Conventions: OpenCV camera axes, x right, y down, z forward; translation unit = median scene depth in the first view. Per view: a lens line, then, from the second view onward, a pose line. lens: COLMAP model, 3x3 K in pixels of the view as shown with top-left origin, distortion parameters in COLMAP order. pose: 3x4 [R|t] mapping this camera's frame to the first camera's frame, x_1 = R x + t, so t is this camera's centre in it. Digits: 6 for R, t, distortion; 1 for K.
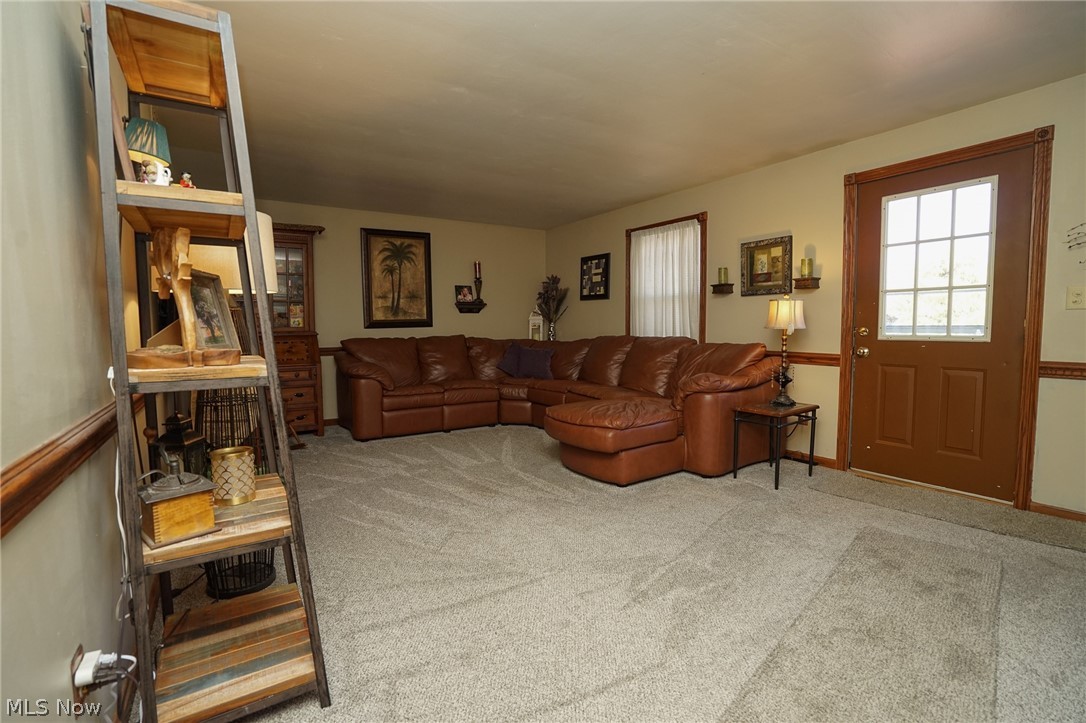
lens RADIAL K [[496.5, 0, 538.2], [0, 496.5, 358.3], [0, 0, 1]] dist [-0.046059, 0.011541]
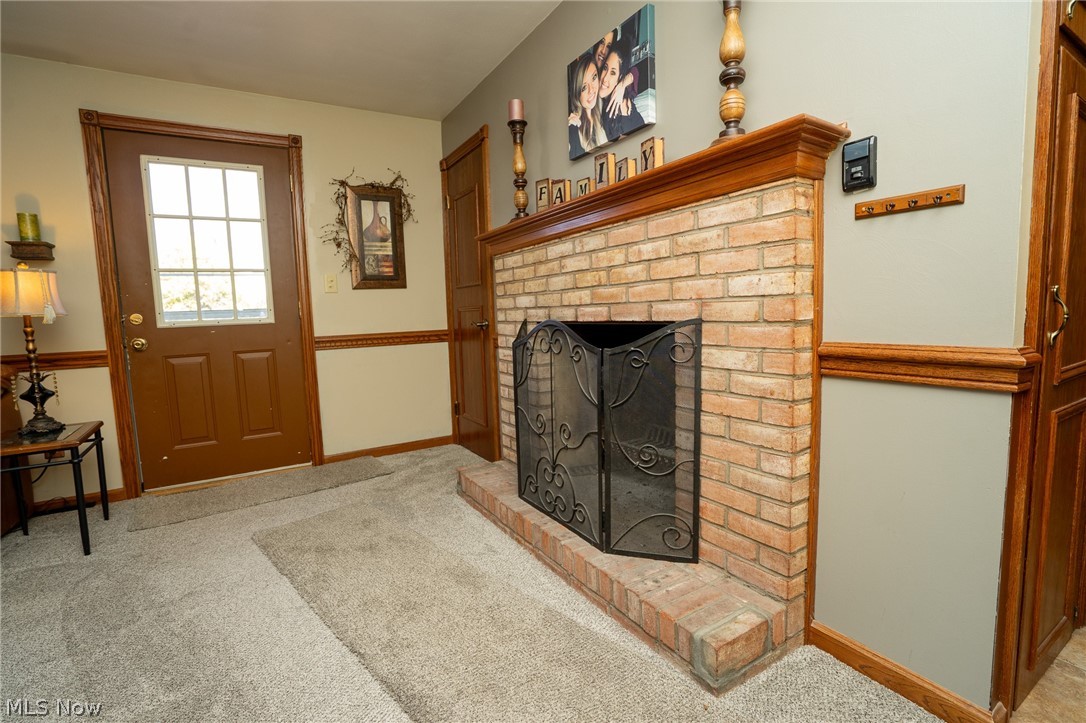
lens RADIAL K [[496.5, 0, 543.5], [0, 496.5, 359.7], [0, 0, 1]] dist [-0.046059, 0.011541]
pose [[0.024935, -0.088037, 0.995805, -0.107142], [0.102956, 0.991044, 0.085038, 0.012169], [-0.994373, 0.100404, 0.033776, 0.296788]]
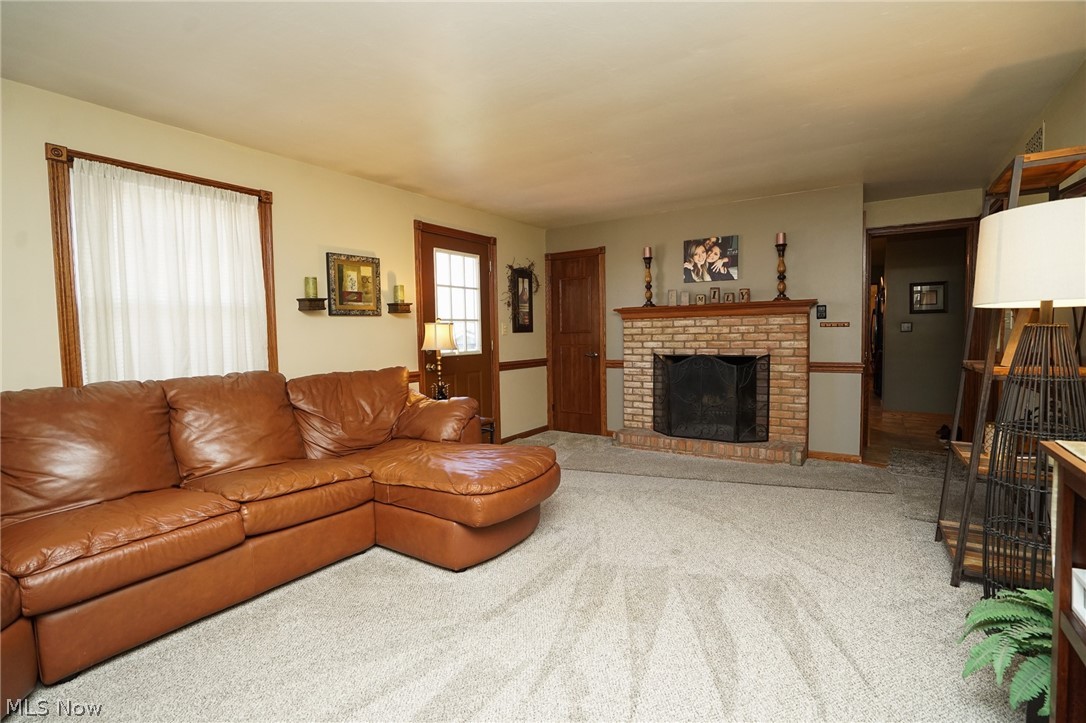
lens RADIAL K [[496.5, 0, 549.9], [0, 496.5, 362.1], [0, 0, 1]] dist [-0.046059, 0.011541]
pose [[-0.406706, -0.037463, 0.912790, -0.579735], [0.082396, 0.993582, 0.077491, -0.094760], [-0.909836, 0.106727, -0.401010, 1.165918]]
